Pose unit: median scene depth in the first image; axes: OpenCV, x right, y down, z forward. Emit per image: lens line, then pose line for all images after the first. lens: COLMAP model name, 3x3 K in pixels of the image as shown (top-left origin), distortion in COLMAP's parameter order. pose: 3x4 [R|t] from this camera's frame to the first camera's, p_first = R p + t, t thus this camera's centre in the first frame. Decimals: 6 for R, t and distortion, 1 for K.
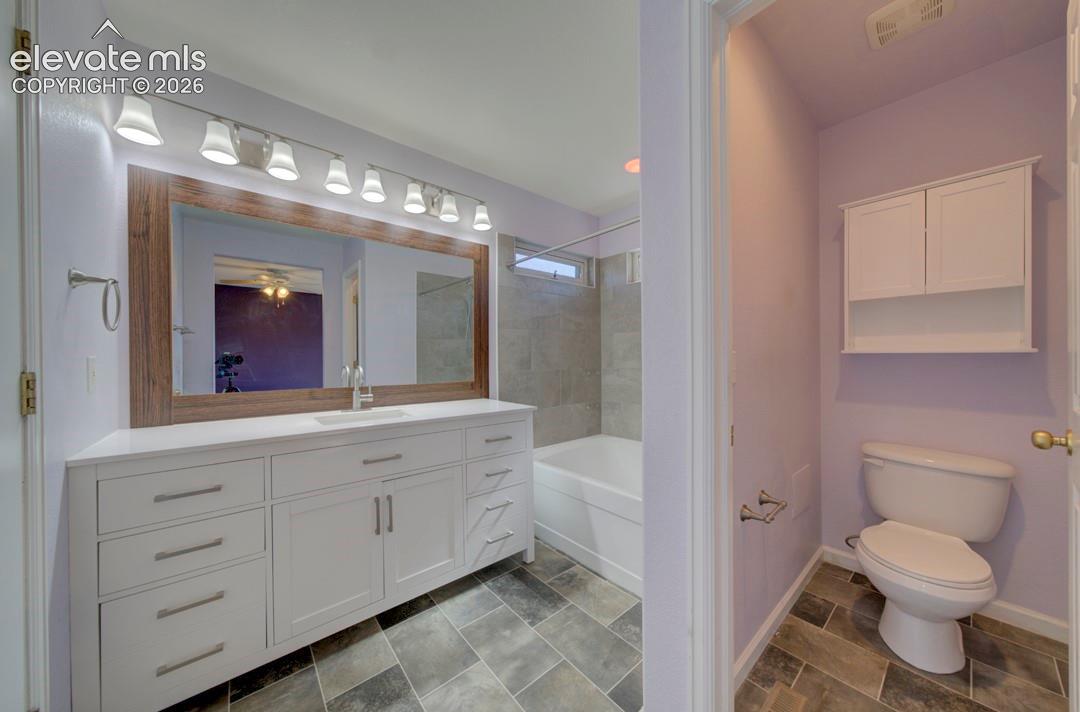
lens RADIAL K [[362.1, 0, 540.0], [0, 362.1, 356.0], [0, 0, 1]] dist [0.007902, 0.000137]
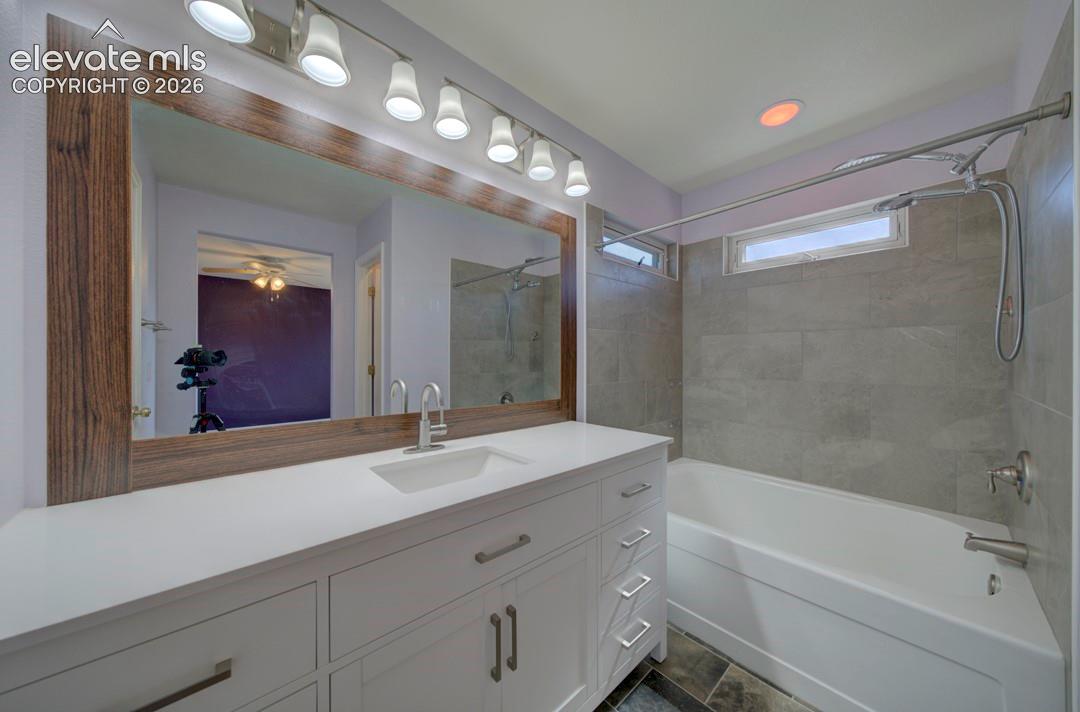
lens RADIAL K [[358.1, 0, 540.0], [0, 358.1, 356.0], [0, 0, 1]] dist [0.005550, -0.000149]
pose [[0.999145, 0.007625, 0.040636, -0.253574], [-0.007571, 0.999970, -0.001479, -0.016209], [-0.040646, 0.001171, 0.999173, 0.265174]]
